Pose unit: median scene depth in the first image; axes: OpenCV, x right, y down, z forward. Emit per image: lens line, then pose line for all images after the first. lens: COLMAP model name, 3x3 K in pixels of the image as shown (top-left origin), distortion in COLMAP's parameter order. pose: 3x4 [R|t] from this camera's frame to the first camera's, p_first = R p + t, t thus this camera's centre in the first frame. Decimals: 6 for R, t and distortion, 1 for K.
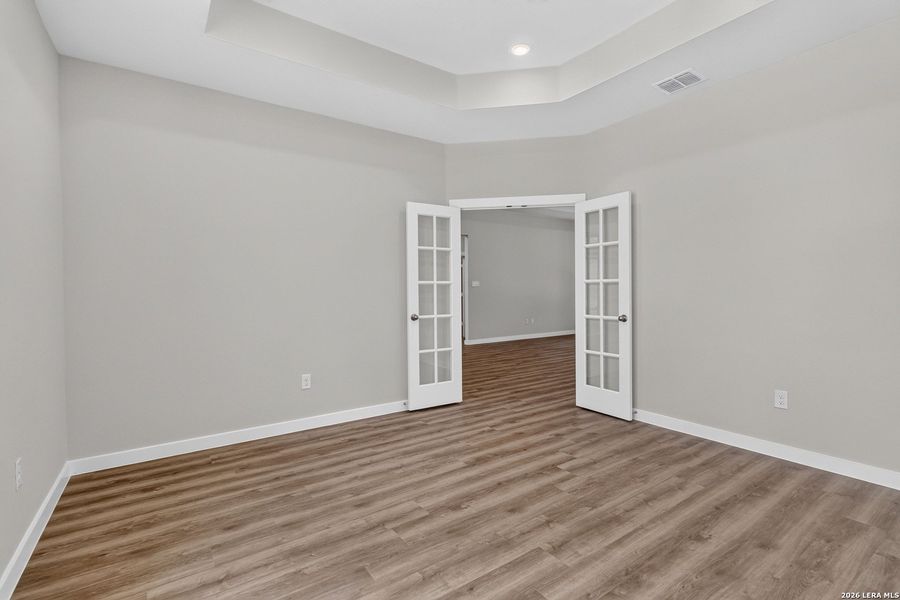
lens RADIAL K [[418.8, 0, 450.4], [0, 418.8, 297.6], [0, 0, 1]] dist [0.000388, 0.000808]
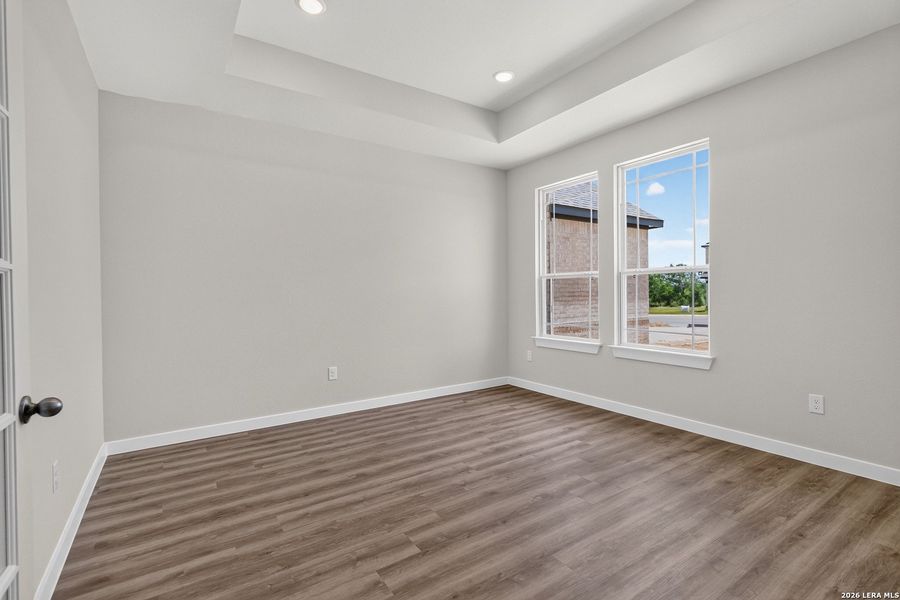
lens RADIAL K [[418.8, 0, 449.6], [0, 418.8, 295.8], [0, 0, 1]] dist [0.000388, 0.000808]
pose [[-0.999513, 0.023693, 0.020326, 0.219775], [0.024208, 0.999382, 0.025493, -0.038568], [-0.019710, 0.025972, -0.999468, 2.016596]]
